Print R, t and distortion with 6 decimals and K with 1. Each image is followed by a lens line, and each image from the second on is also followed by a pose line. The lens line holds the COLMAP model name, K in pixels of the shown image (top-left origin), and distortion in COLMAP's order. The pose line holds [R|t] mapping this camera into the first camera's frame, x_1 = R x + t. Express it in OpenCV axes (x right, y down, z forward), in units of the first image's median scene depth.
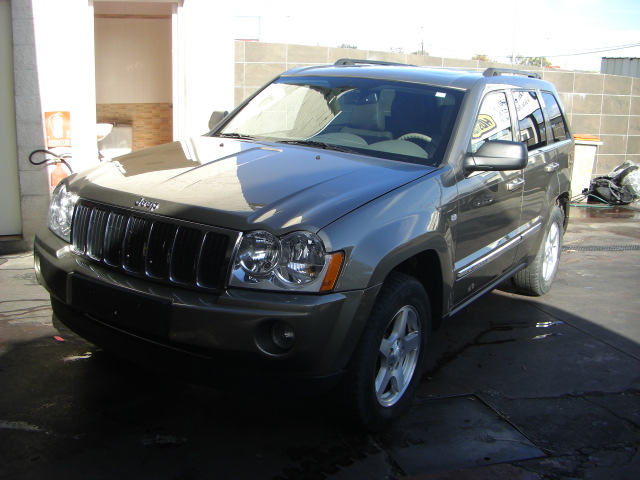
lens RADIAL K [[716.2, 0, 321.0], [0, 716.2, 240.3], [0, 0, 1]] dist [-0.148223, 0.000000]
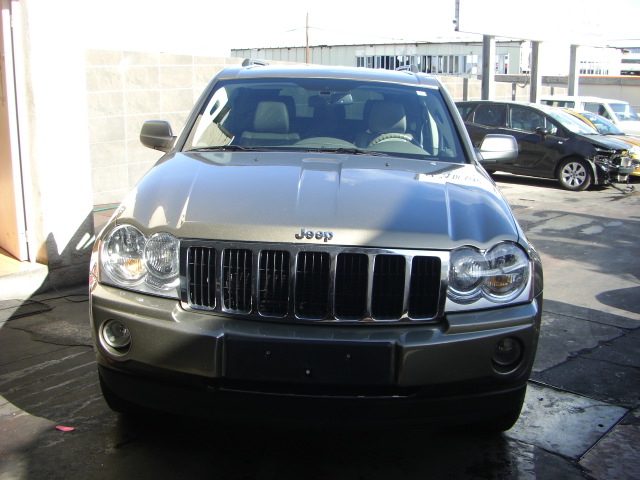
lens RADIAL K [[716.2, 0, 320.5], [0, 716.2, 239.2], [0, 0, 1]] dist [-0.148223, 0.000000]
pose [[0.867973, -0.134569, 0.478031, -0.499697], [0.132852, 0.990423, 0.037588, -0.060780], [-0.478511, 0.030882, 0.877538, 0.202797]]
